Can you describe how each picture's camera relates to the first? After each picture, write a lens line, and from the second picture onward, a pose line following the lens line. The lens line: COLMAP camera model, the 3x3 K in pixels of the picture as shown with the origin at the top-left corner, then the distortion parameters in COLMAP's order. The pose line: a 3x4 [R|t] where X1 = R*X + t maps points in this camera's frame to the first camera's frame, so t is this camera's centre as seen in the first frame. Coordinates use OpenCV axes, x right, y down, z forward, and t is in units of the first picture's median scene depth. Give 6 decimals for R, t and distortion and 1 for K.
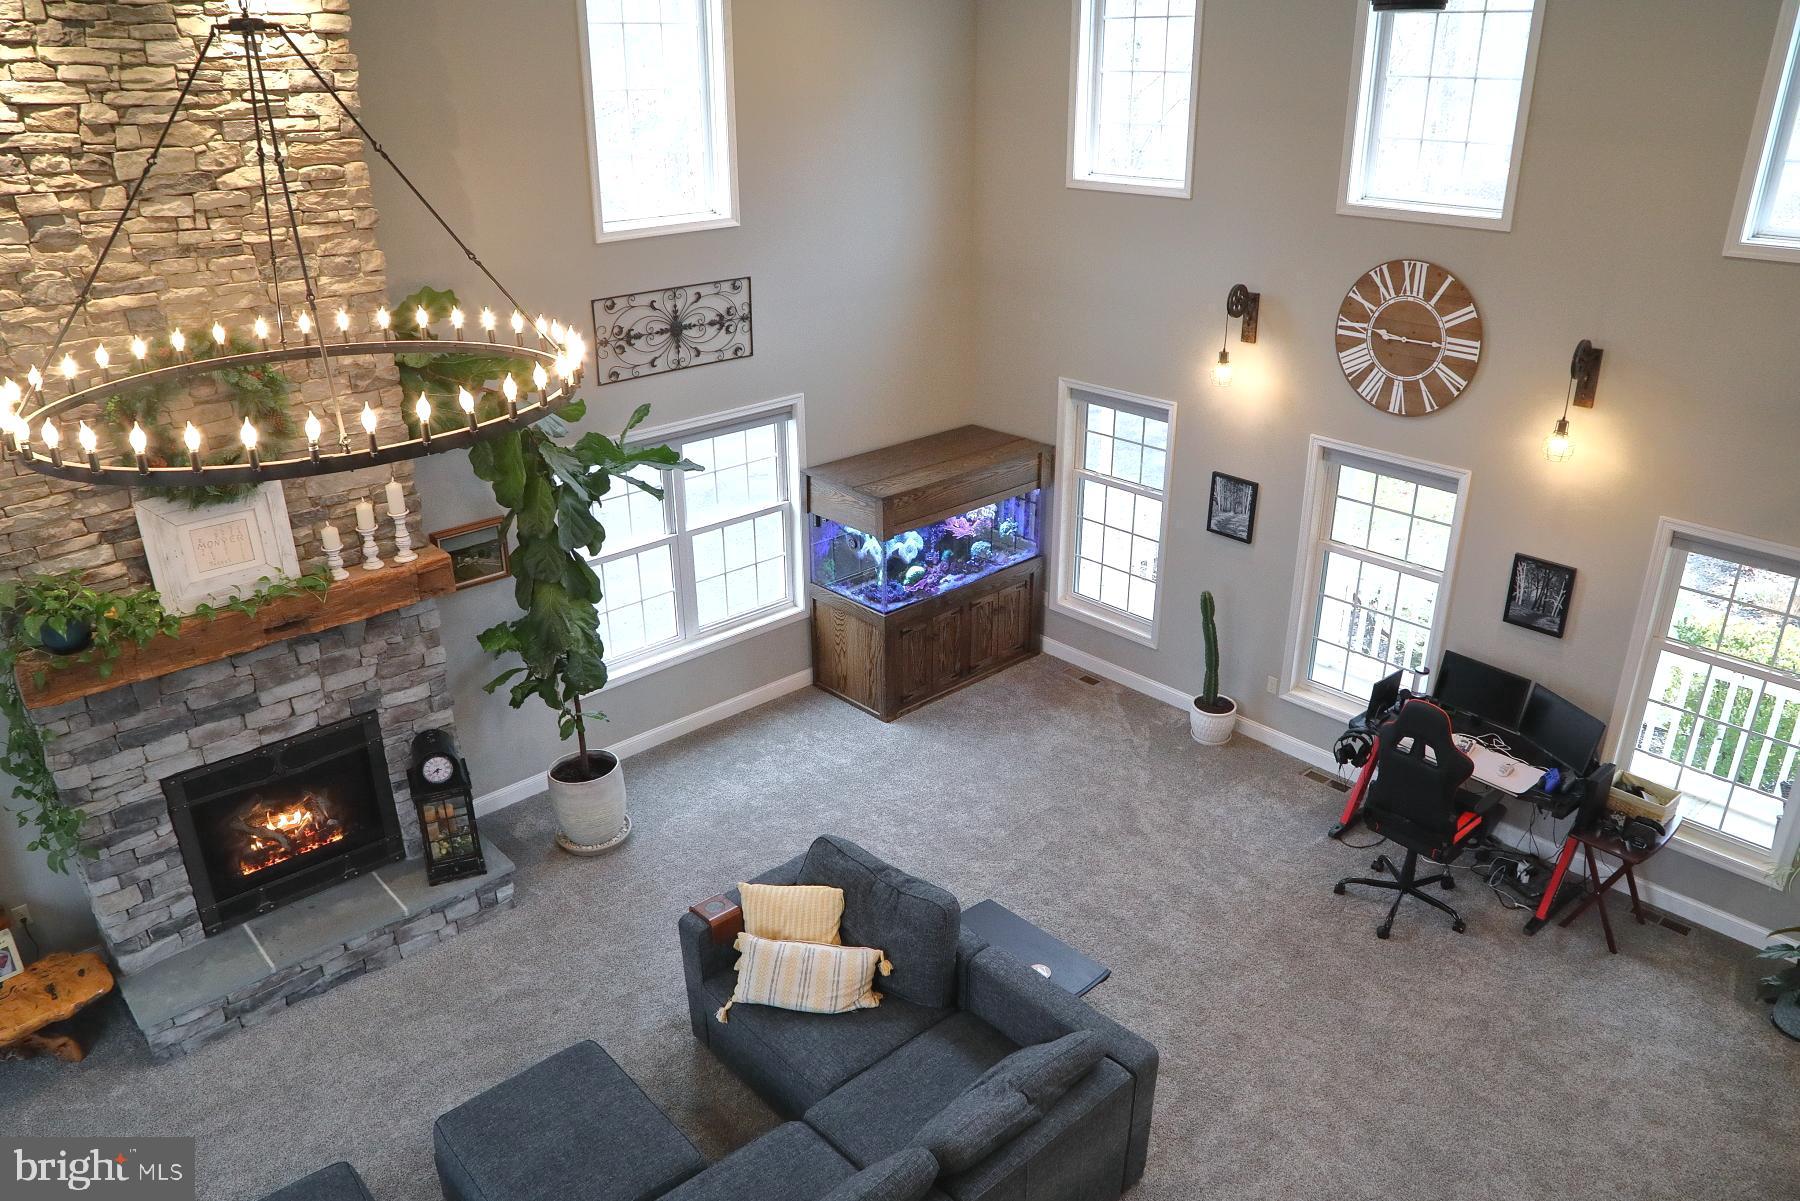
lens RADIAL K [[1261.0, 0, 893.3], [0, 1261.0, 608.4], [0, 0, 1]] dist [-0.125089, 0.077124]
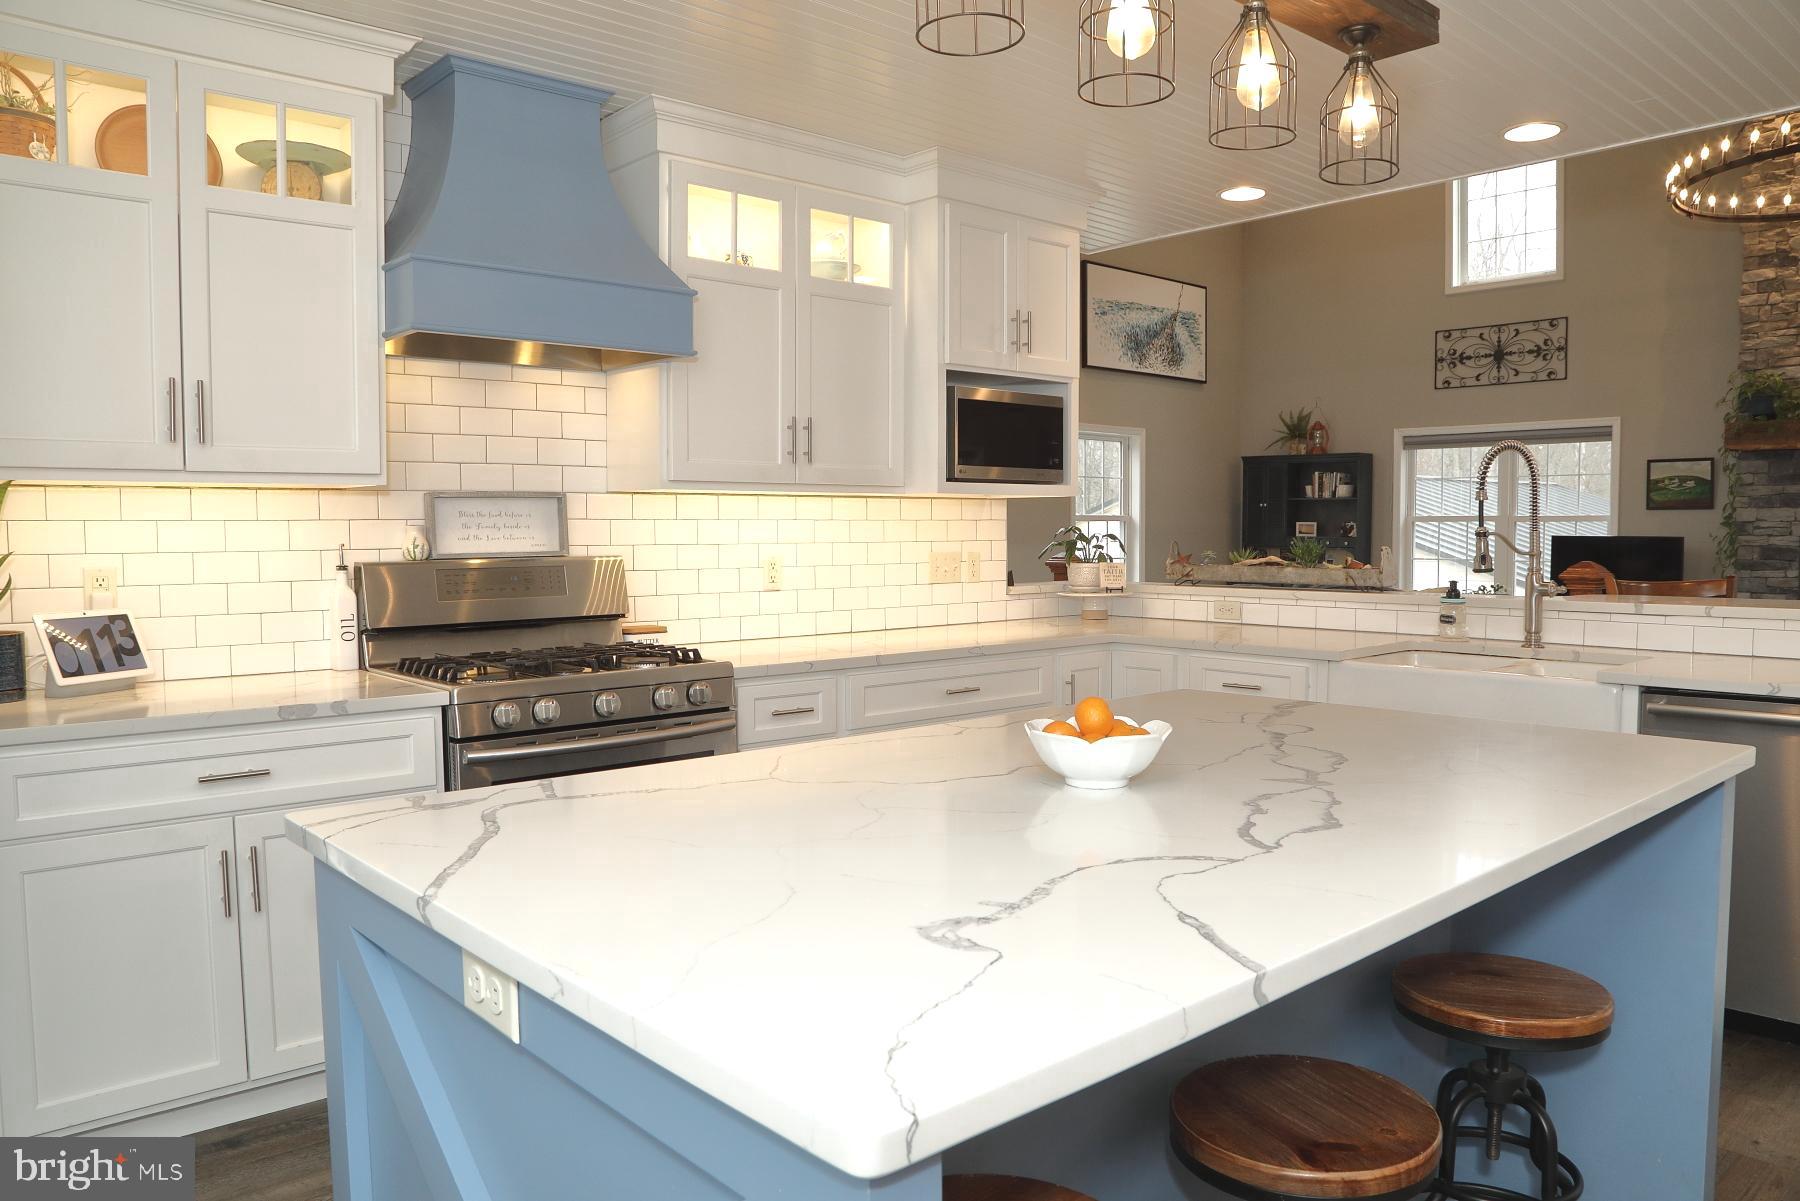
lens RADIAL K [[1283.0, 0, 900.4], [0, 1283.0, 610.9], [0, 0, 1]] dist [-0.122965, 0.079026]
pose [[-0.009026, 0.067761, -0.997661, 0.875776], [-0.394959, 0.916339, 0.065811, 0.545319], [0.918654, 0.394629, 0.018492, 0.007322]]
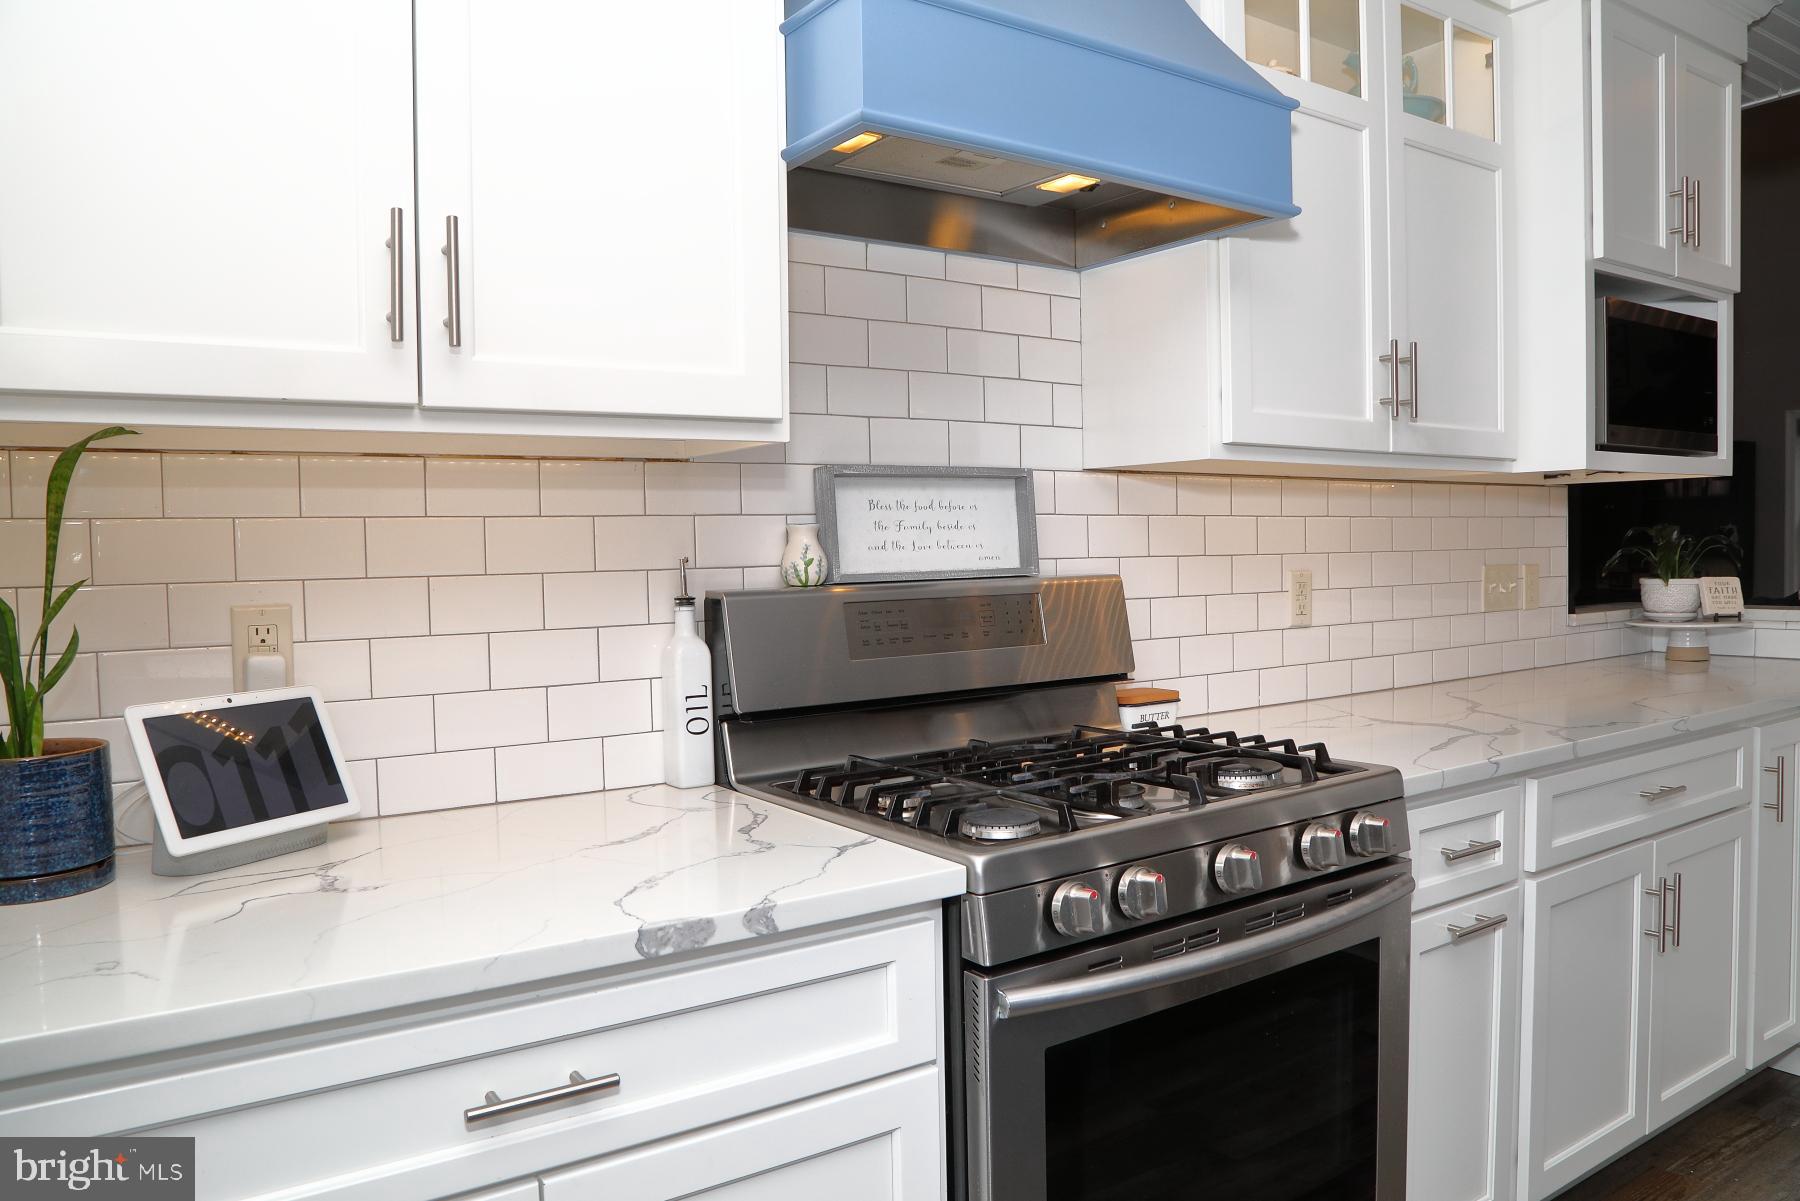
lens RADIAL K [[1261.0, 0, 893.3], [0, 1261.0, 608.4], [0, 0, 1]] dist [-0.125089, 0.077124]
pose [[-0.142798, 0.052819, -0.988342, 0.614400], [-0.375916, 0.920853, 0.103525, 0.613724], [0.915585, 0.386317, -0.111640, -0.137659]]
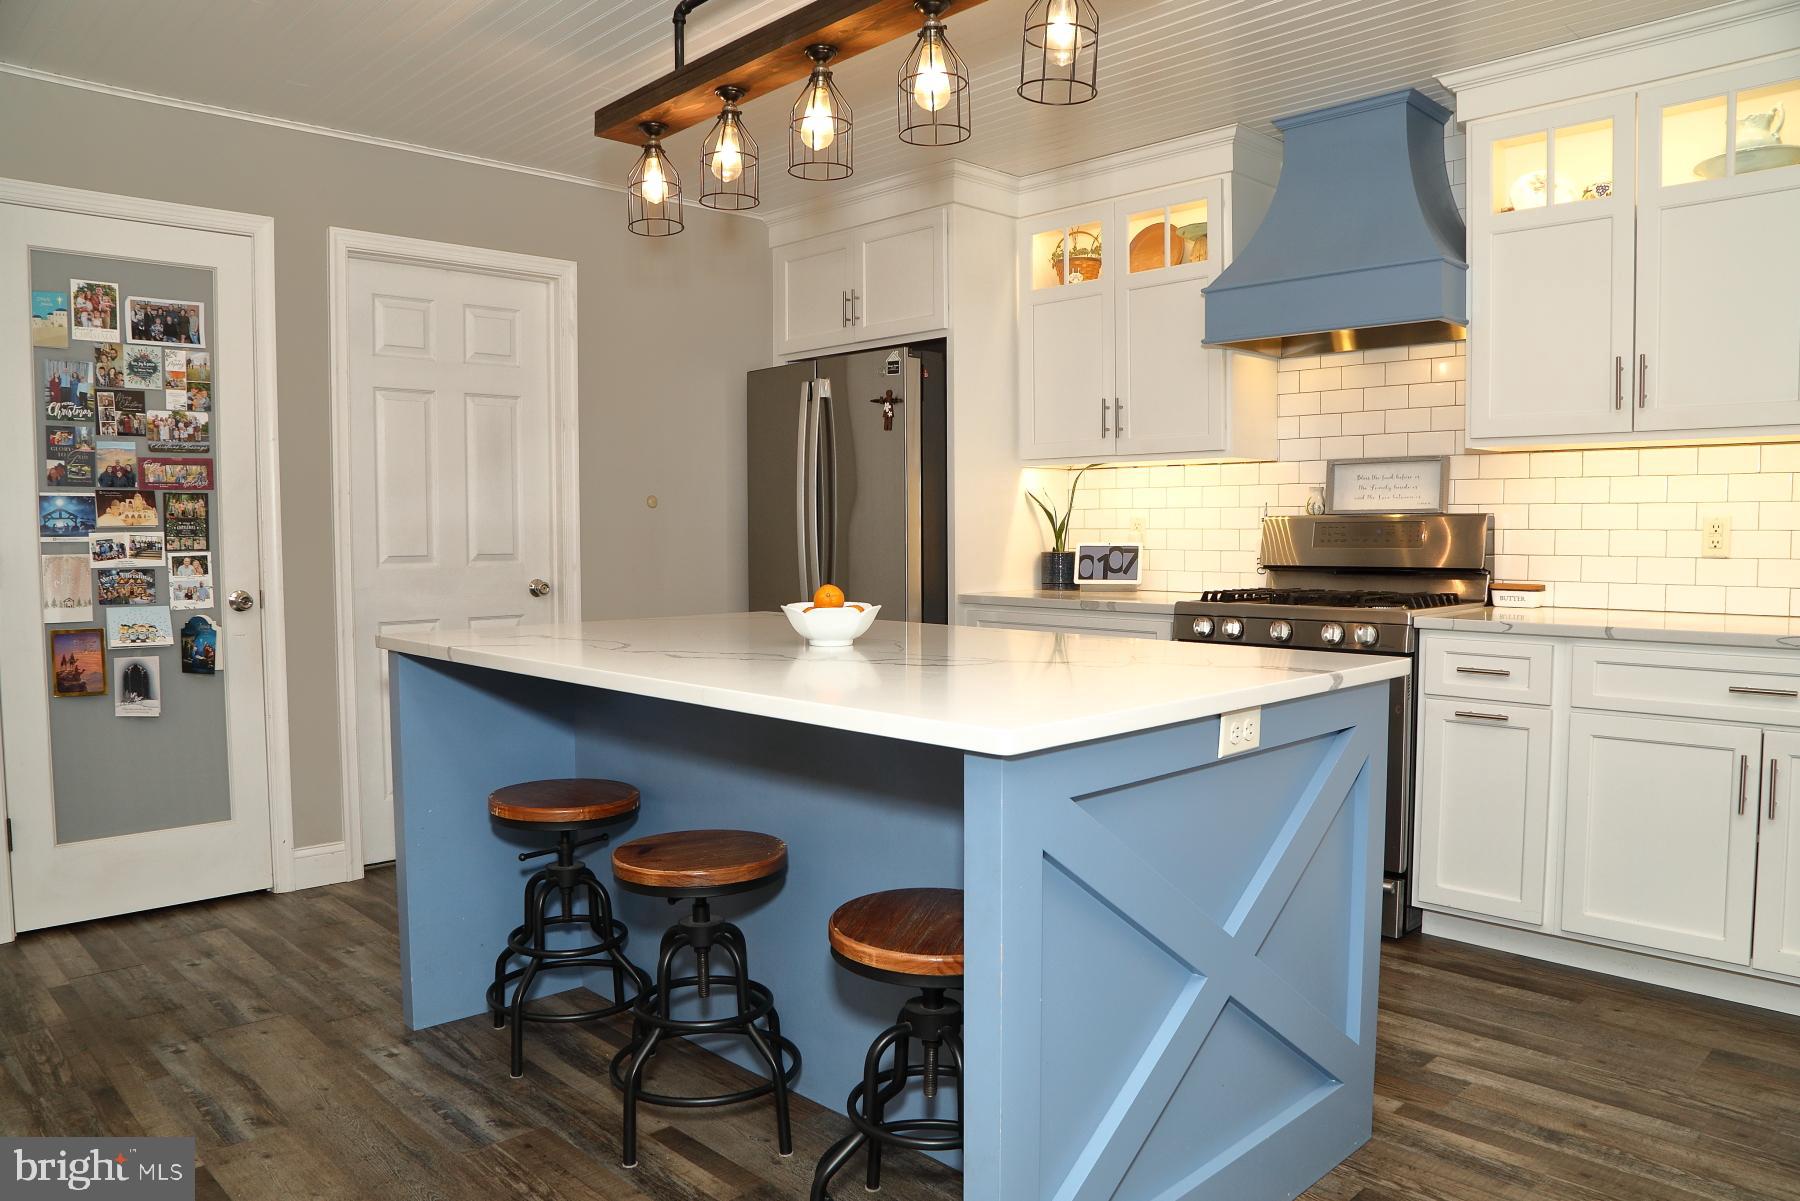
lens RADIAL K [[1261.0, 0, 893.3], [0, 1261.0, 608.4], [0, 0, 1]] dist [-0.125089, 0.077124]
pose [[-0.999487, 0.014857, -0.028360, 0.561212], [0.000212, 0.888865, 0.458169, 0.365620], [0.032015, 0.457928, -0.888413, 0.467144]]
